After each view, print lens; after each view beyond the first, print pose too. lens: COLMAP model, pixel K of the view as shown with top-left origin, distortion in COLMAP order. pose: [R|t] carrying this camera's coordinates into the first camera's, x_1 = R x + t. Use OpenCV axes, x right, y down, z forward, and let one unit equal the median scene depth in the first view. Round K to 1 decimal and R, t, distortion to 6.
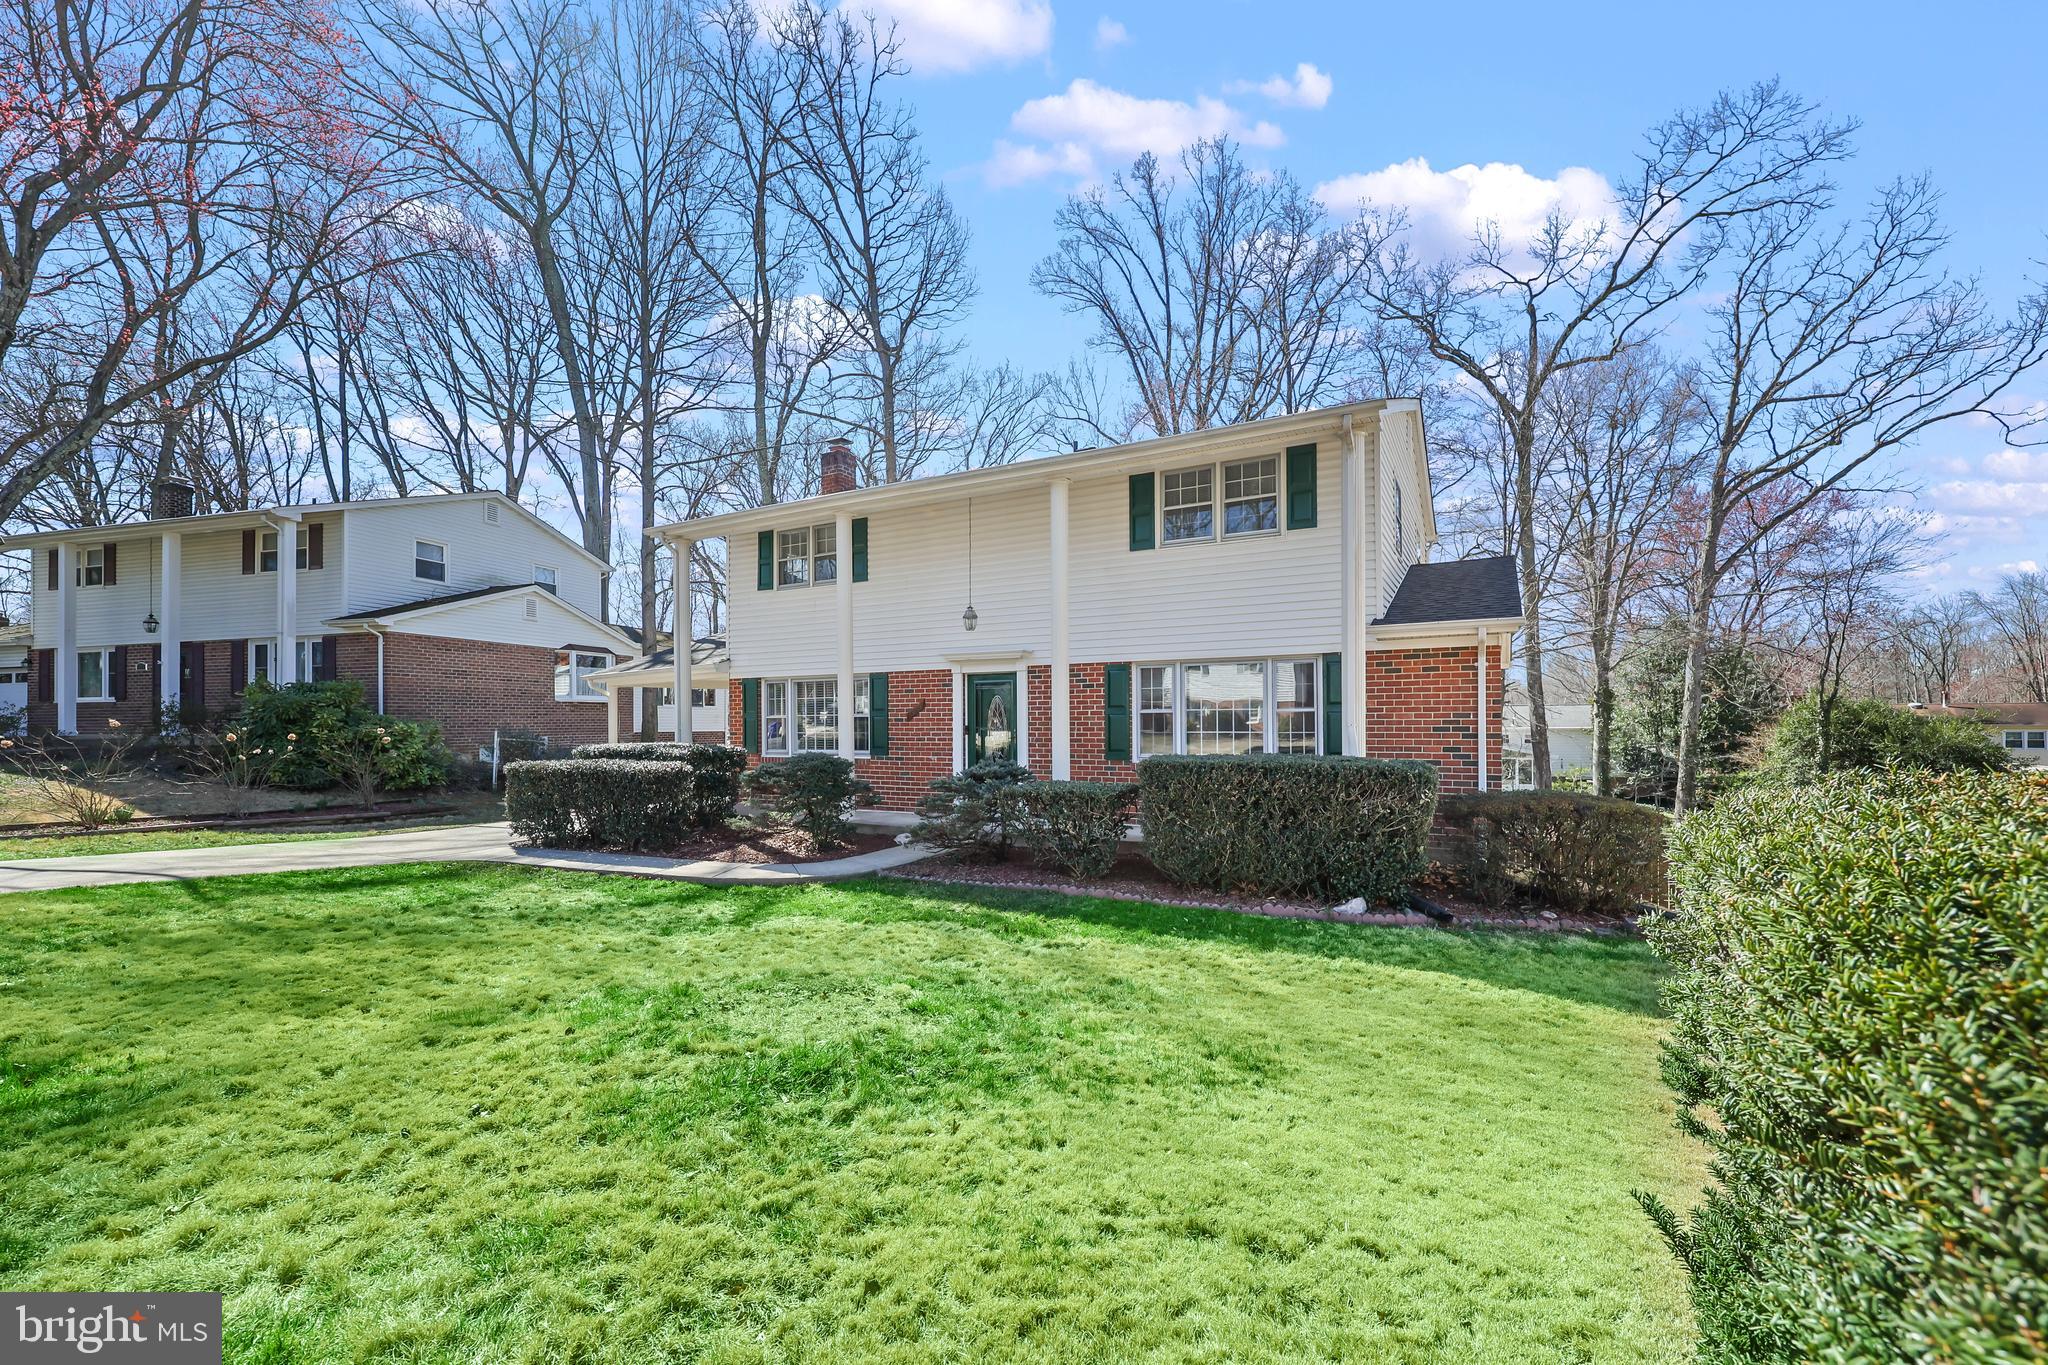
lens RADIAL K [[844.6, 0, 1035.2], [0, 844.6, 697.1], [0, 0, 1]] dist [0.000994, 0.000068]
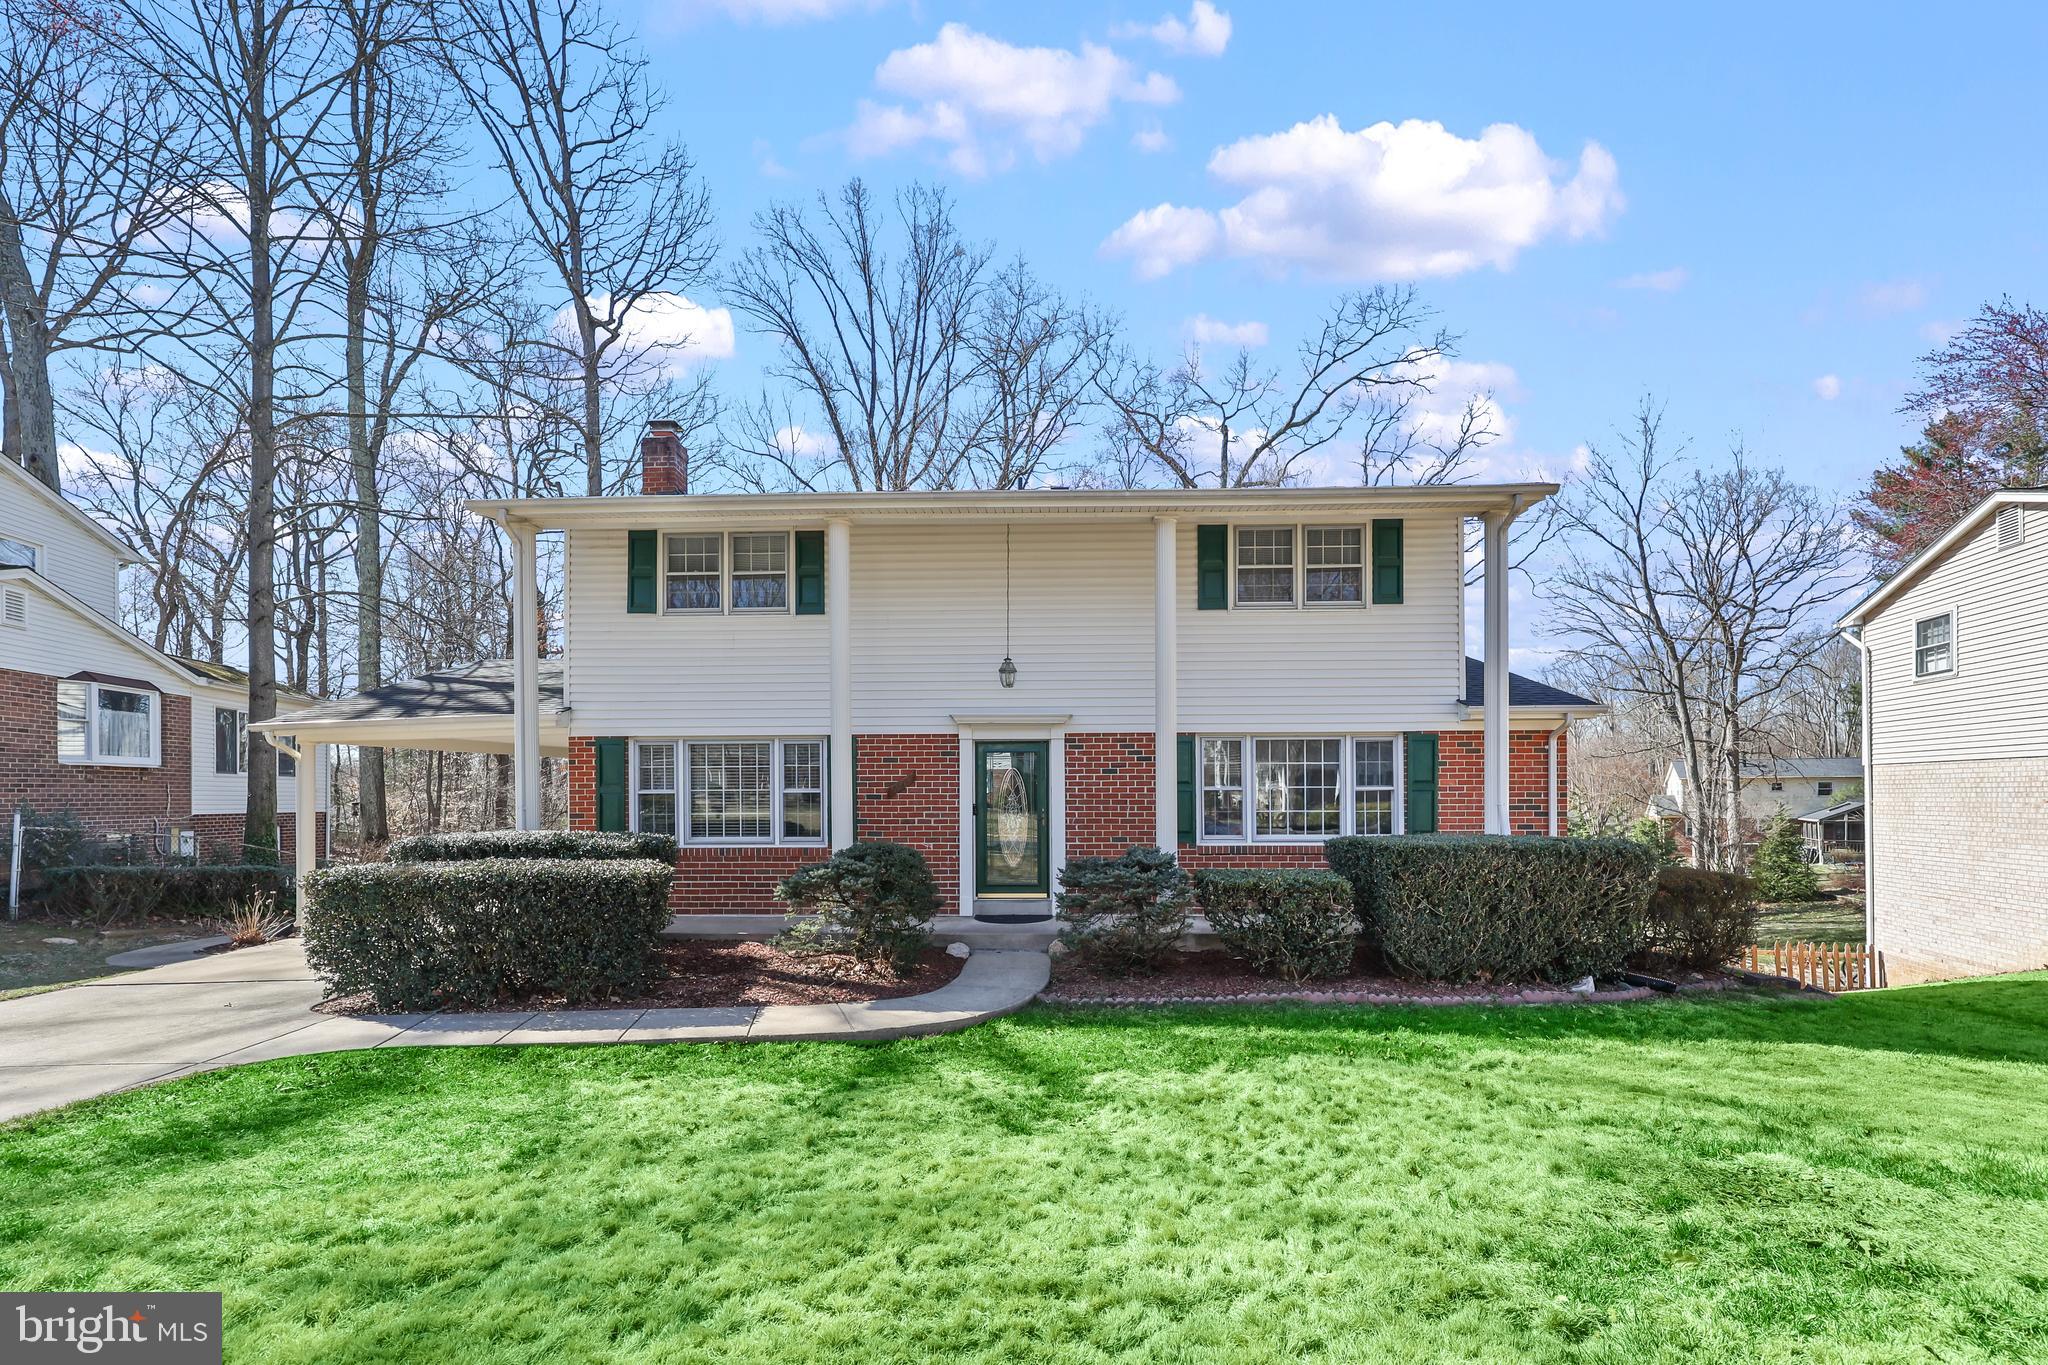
lens RADIAL K [[886.6, 0, 1023.9], [0, 886.6, 768.0], [0, 0, 1]] dist [0.002055, 0.000209]
pose [[0.893292, 0.019759, 0.449043, -0.444363], [-0.015377, 0.999792, -0.013403, 0.010107], [-0.449214, 0.005068, 0.893410, 0.230508]]
